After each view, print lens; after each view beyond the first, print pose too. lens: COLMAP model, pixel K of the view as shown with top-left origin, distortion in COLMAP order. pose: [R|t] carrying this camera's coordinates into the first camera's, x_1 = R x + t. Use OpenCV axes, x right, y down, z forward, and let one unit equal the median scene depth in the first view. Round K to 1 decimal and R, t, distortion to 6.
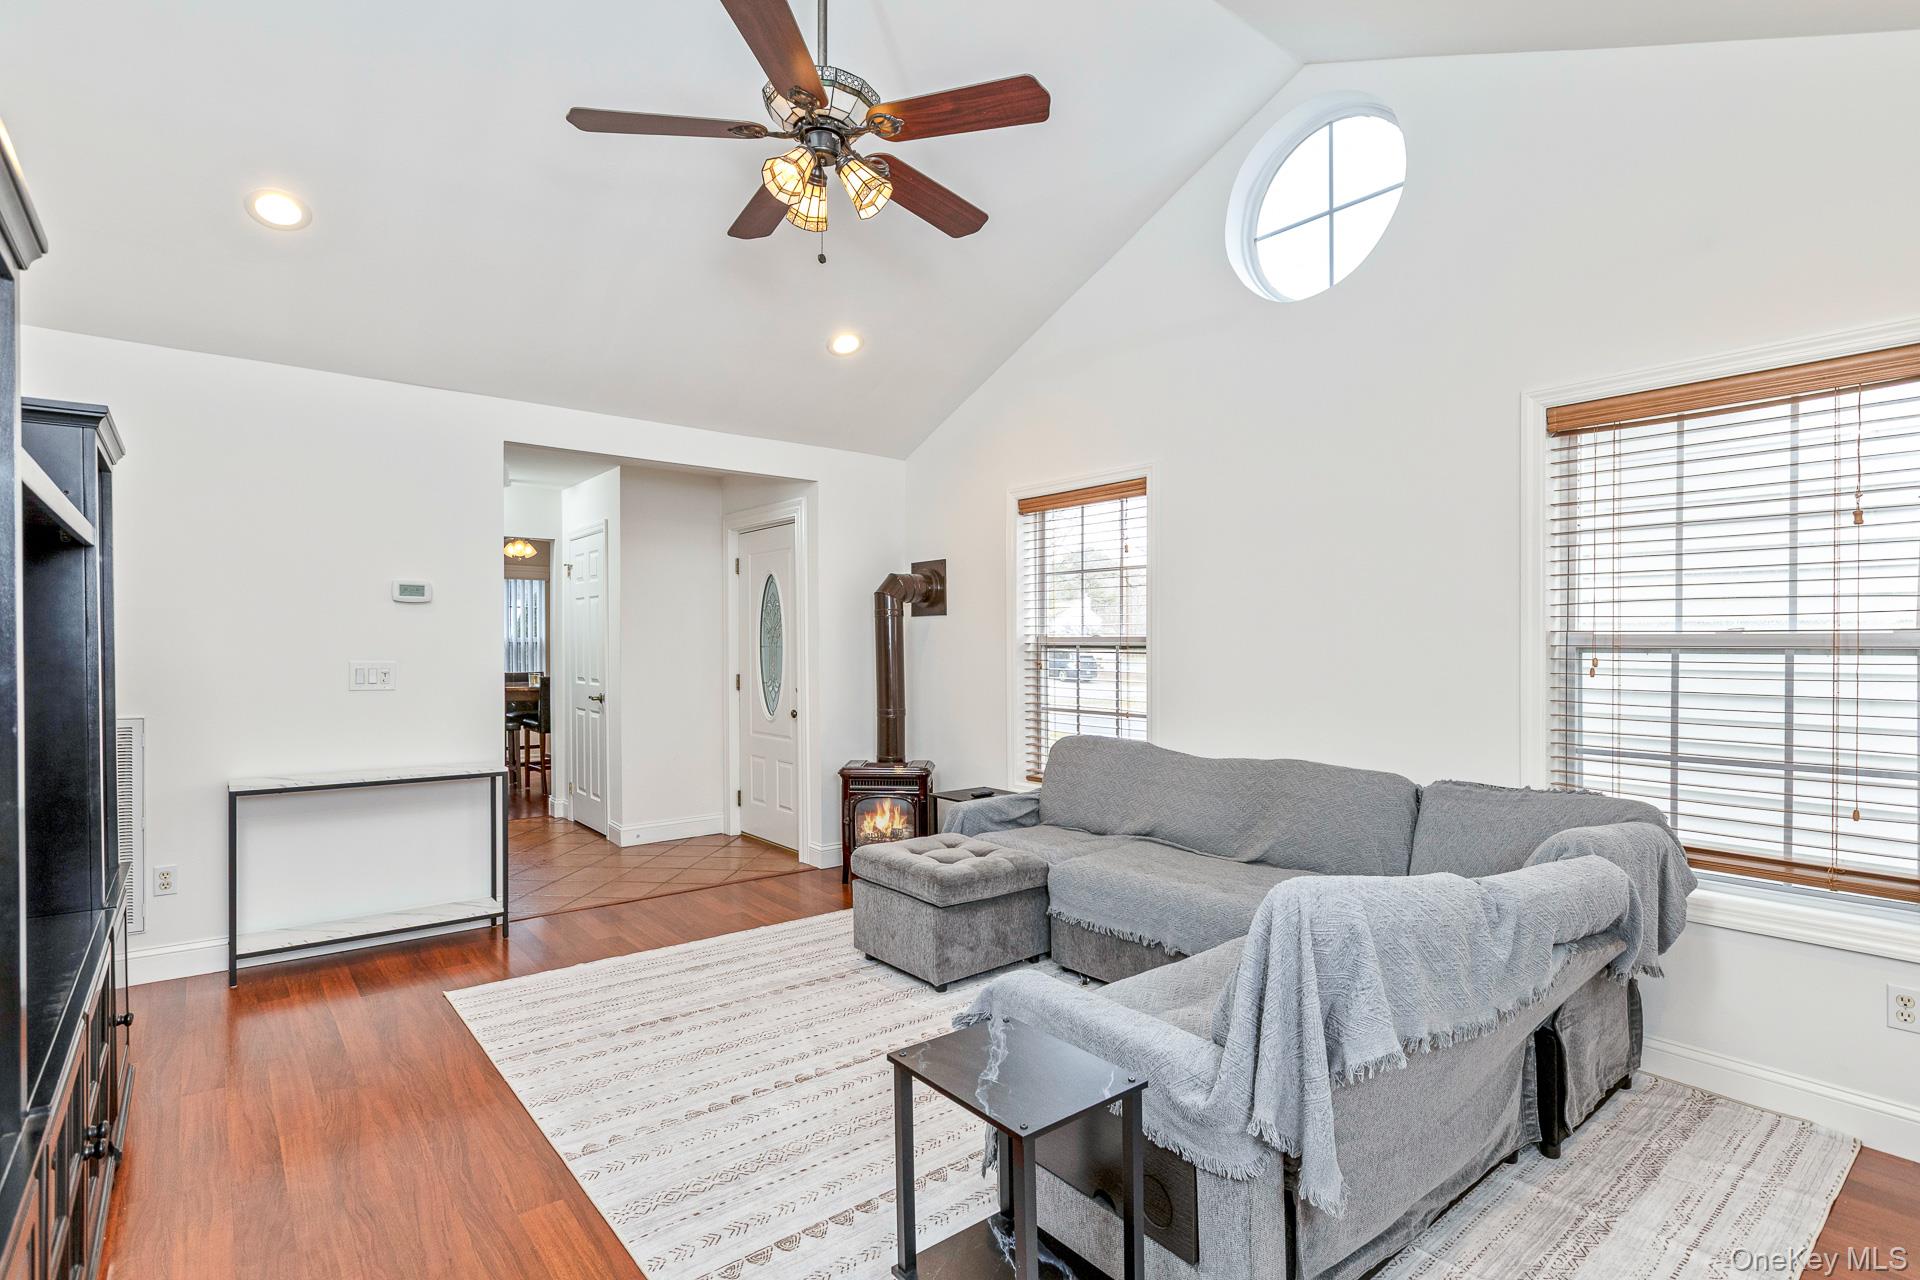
lens RADIAL K [[919.9, 0, 963.1], [0, 919.9, 646.2], [0, 0, 1]] dist [-0.014170, -0.000502]
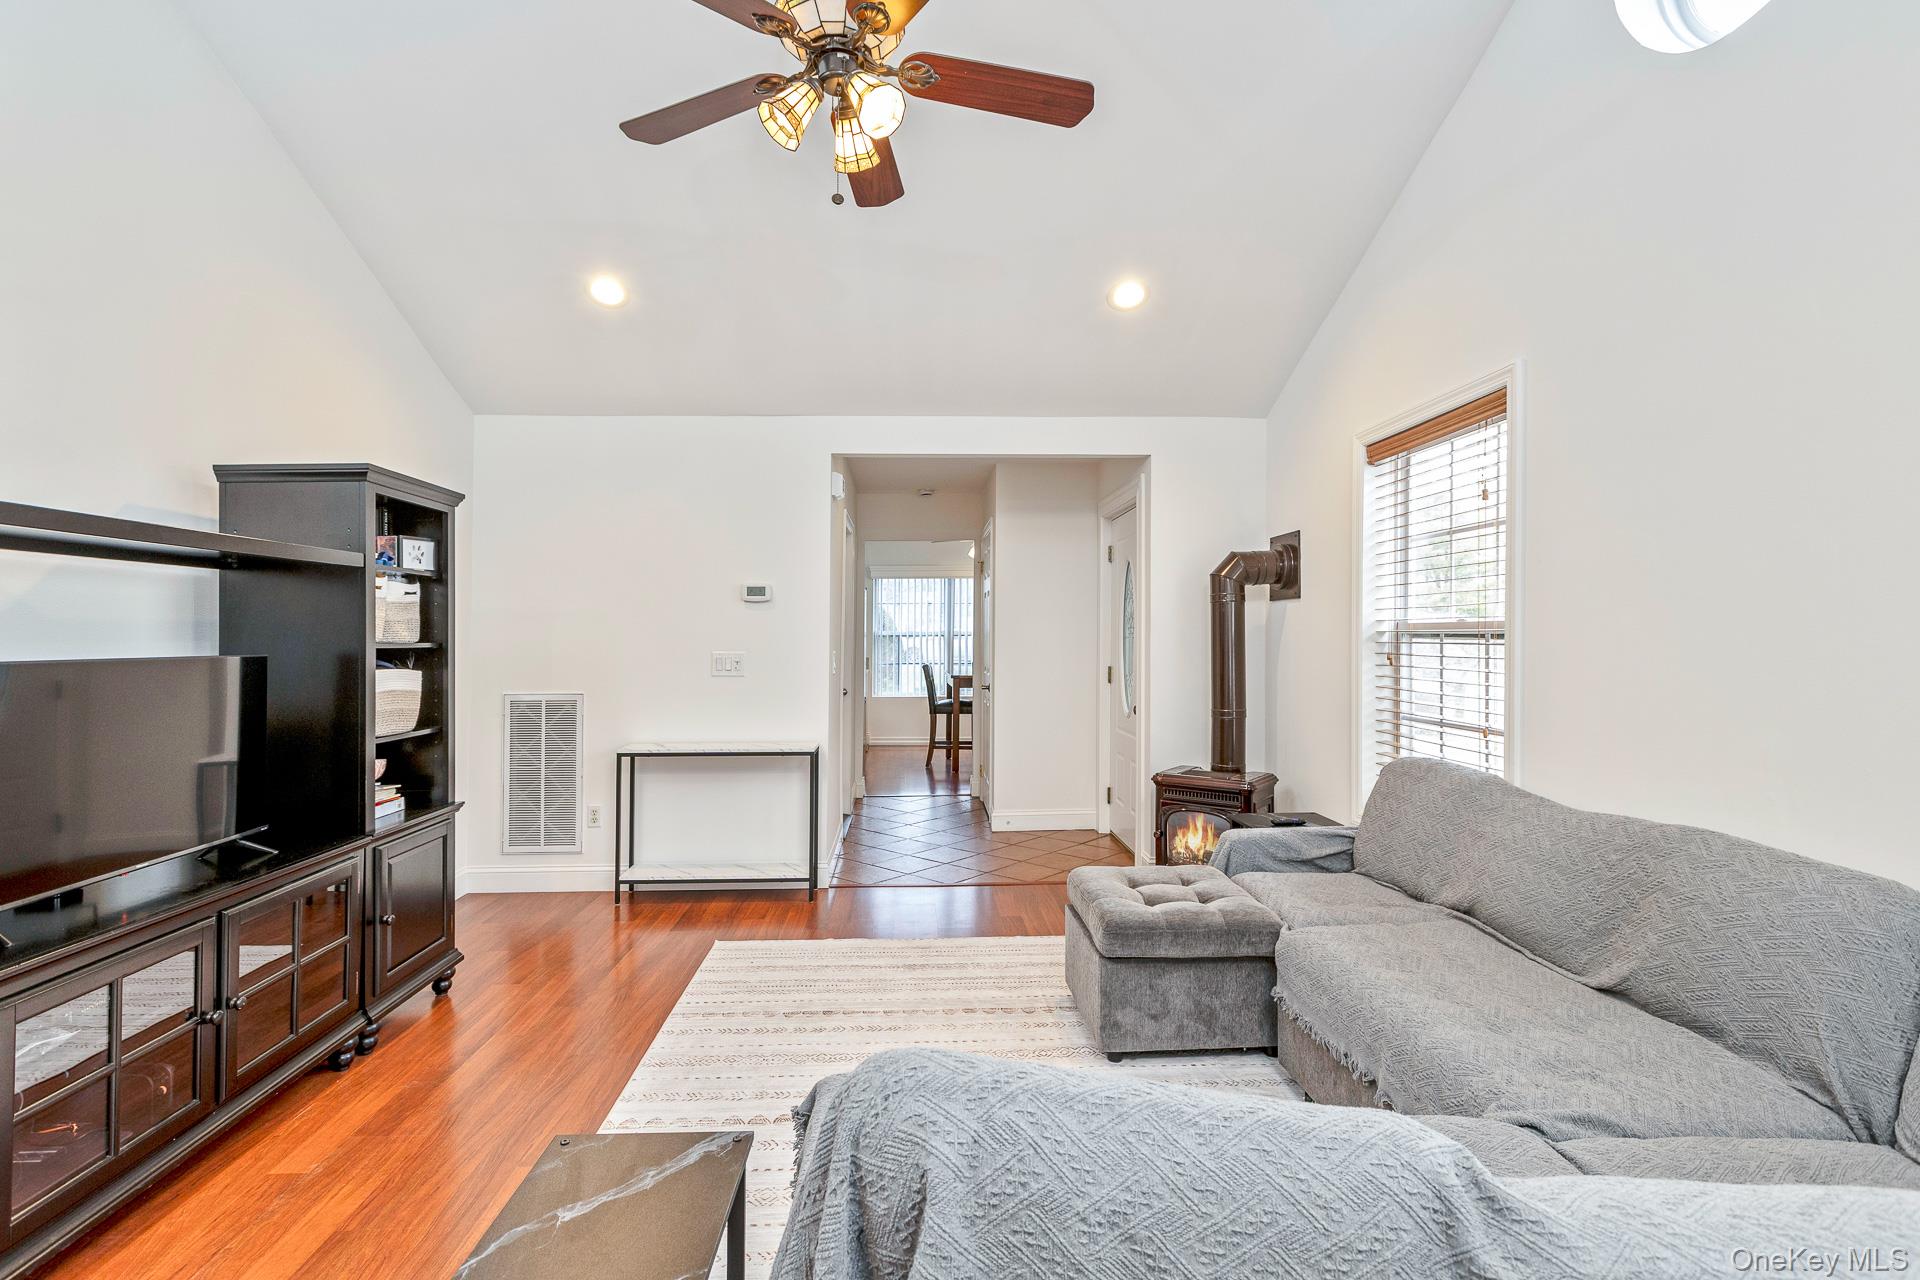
lens RADIAL K [[890.4, 0, 945.7], [0, 890.4, 635.2], [0, 0, 1]] dist [0.003753, -0.000120]
pose [[0.797459, -0.007520, -0.603327, 0.276389], [0.005282, 0.999971, -0.005482, 0.002594], [0.603350, 0.001185, 0.797475, 0.231516]]
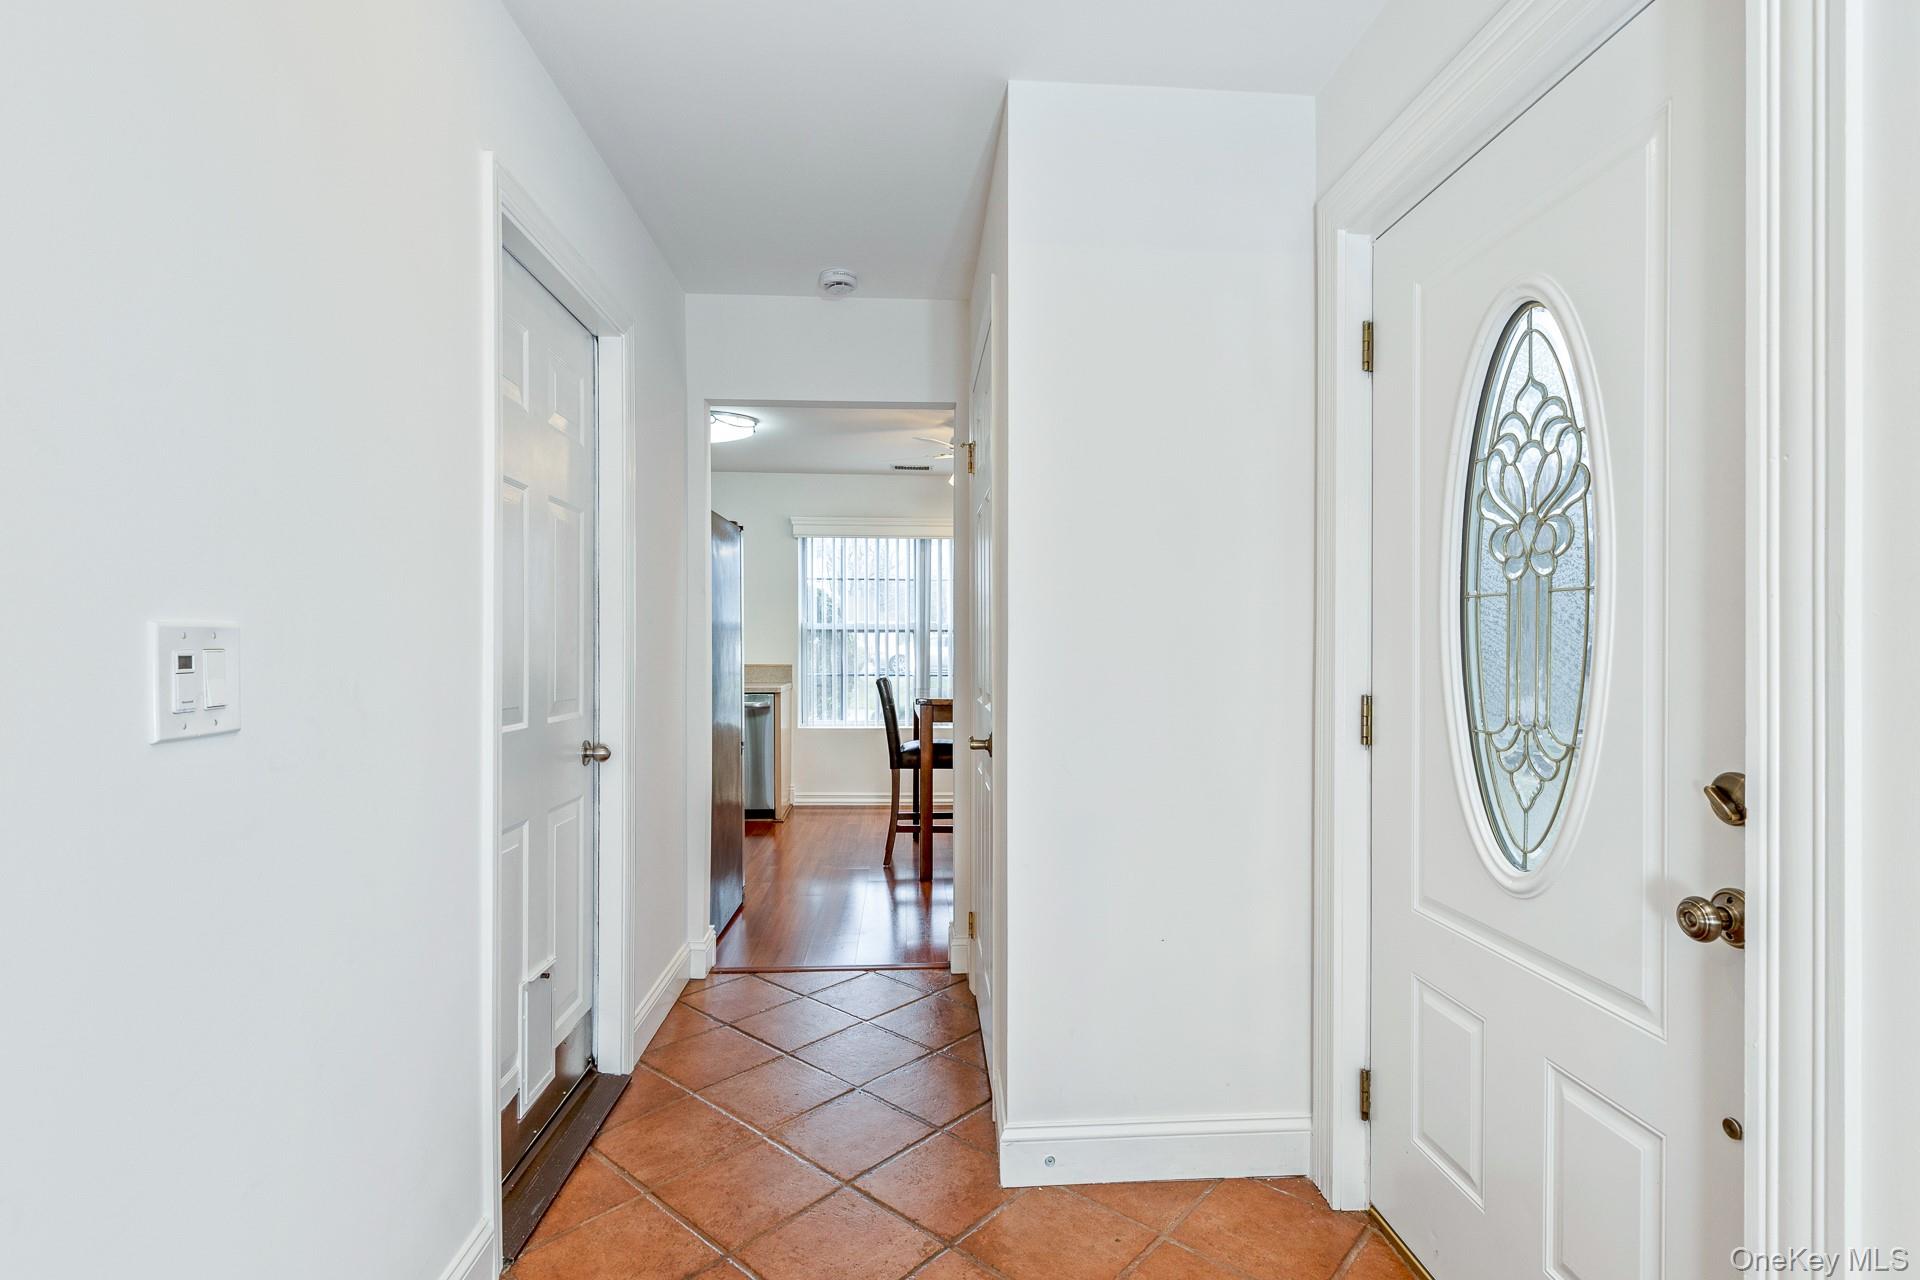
lens RADIAL K [[890.4, 0, 961.6], [0, 890.4, 648.7], [0, 0, 1]] dist [0.003753, -0.000120]
pose [[0.812084, -0.001764, -0.583538, -0.269553], [0.000209, 0.999996, -0.002732, 0.025770], [0.583540, 0.002097, 0.812082, 1.022172]]
